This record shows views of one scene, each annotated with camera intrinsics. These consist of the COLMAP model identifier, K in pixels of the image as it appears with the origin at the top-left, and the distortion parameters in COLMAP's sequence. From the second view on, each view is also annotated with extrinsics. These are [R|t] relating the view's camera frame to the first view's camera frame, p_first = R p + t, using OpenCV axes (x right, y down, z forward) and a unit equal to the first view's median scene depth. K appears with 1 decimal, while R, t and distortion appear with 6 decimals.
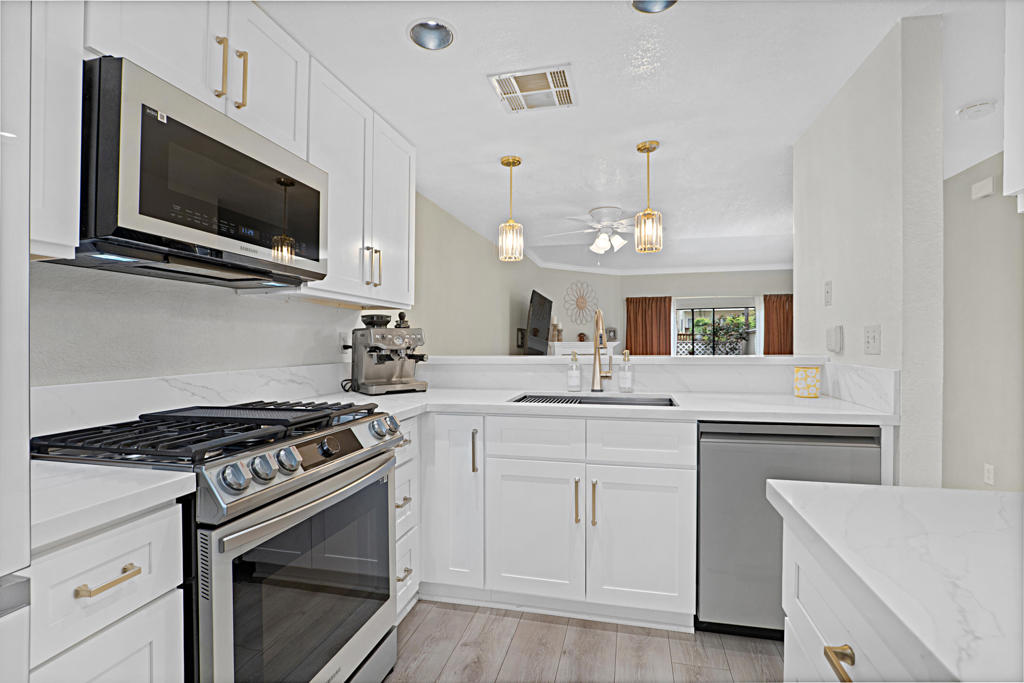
lens RADIAL K [[478.2, 0, 502.7], [0, 478.2, 340.3], [0, 0, 1]] dist [-0.000549, 0.000059]
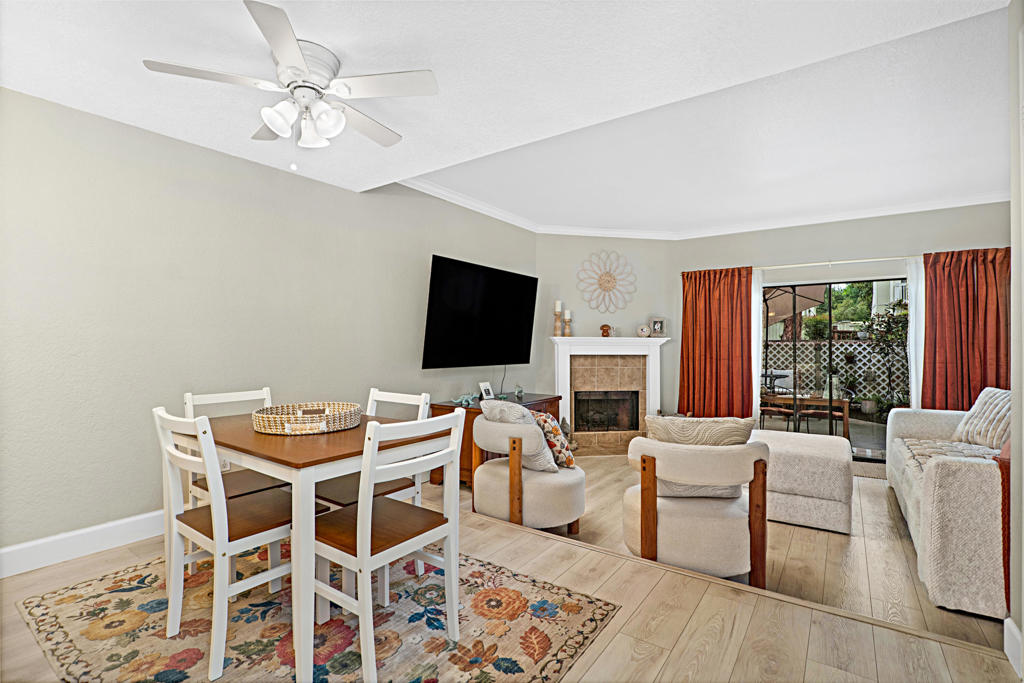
lens RADIAL K [[478.2, 0, 502.7], [0, 478.2, 340.3], [0, 0, 1]] dist [-0.000549, 0.000059]
pose [[0.936111, 0.010316, -0.351552, 0.268290], [-0.010183, 0.999946, 0.002225, 0.007541], [0.351556, 0.001497, 0.936166, 0.291533]]
